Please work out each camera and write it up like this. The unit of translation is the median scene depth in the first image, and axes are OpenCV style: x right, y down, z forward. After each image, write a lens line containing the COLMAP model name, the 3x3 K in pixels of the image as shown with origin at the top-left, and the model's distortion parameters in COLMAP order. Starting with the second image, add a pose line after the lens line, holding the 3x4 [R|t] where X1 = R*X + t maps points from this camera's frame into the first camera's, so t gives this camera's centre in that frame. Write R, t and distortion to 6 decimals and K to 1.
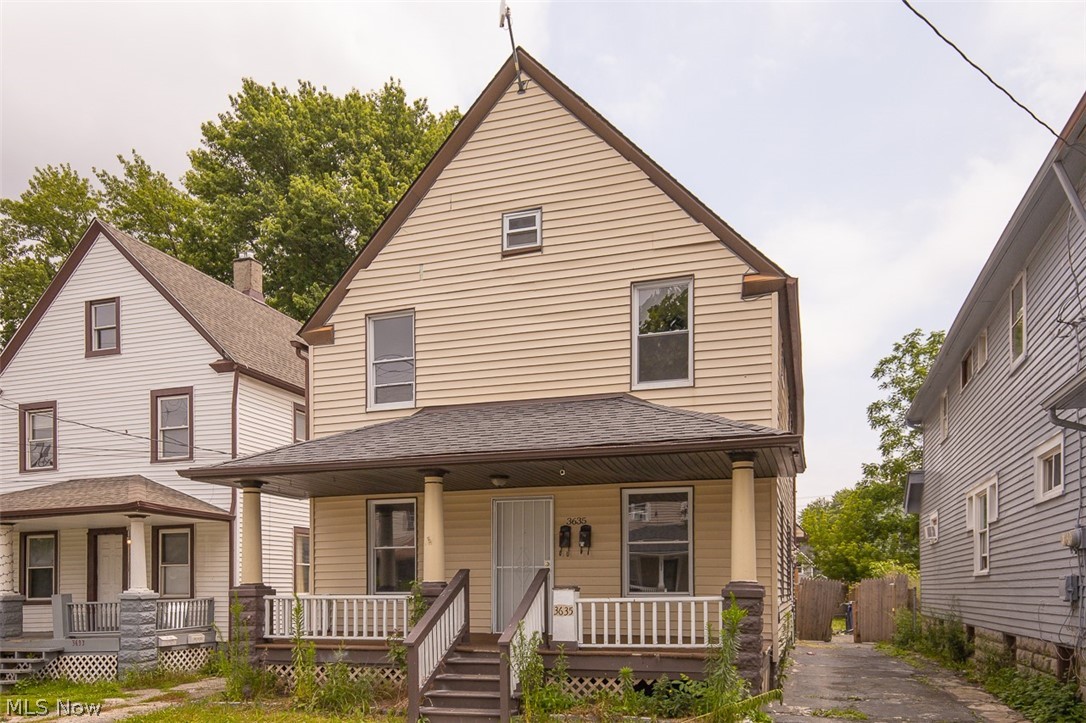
lens RADIAL K [[787.9, 0, 545.3], [0, 787.9, 414.4], [0, 0, 1]] dist [0.051744, 0.006066]
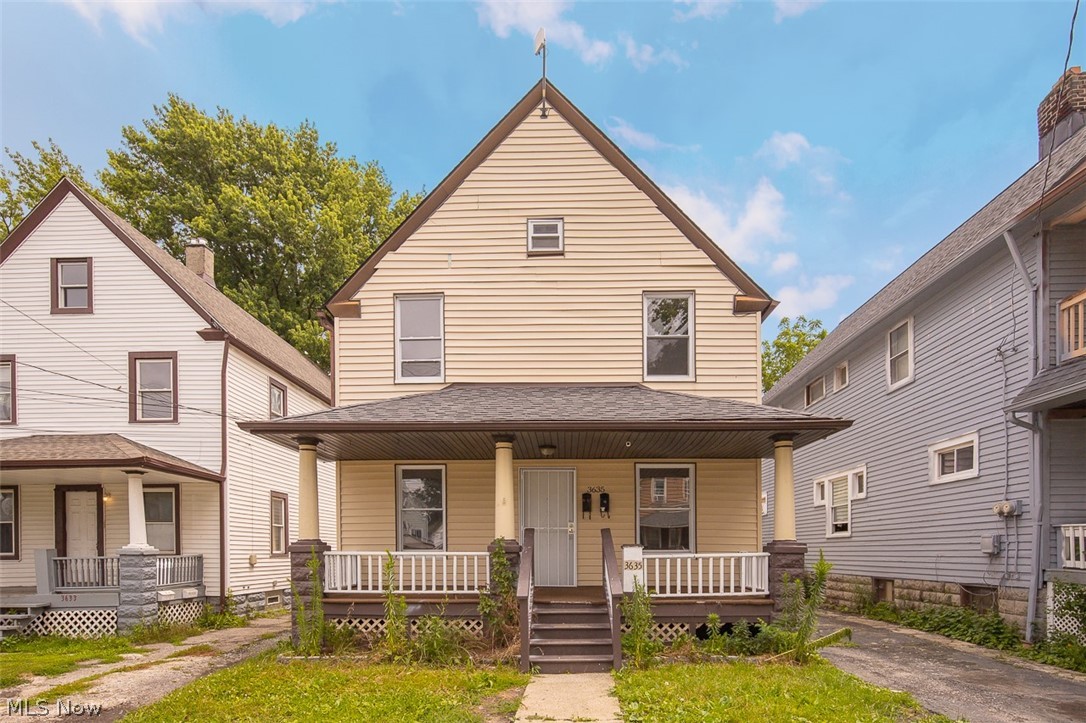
lens RADIAL K [[587.9, 0, 549.5], [0, 587.9, 440.8], [0, 0, 1]] dist [-0.002947, 0.003136]
pose [[0.958867, 0.053787, 0.278714, -0.242147], [-0.062288, 0.997822, 0.021729, 0.043766], [-0.276938, -0.038196, 0.960128, 0.171021]]
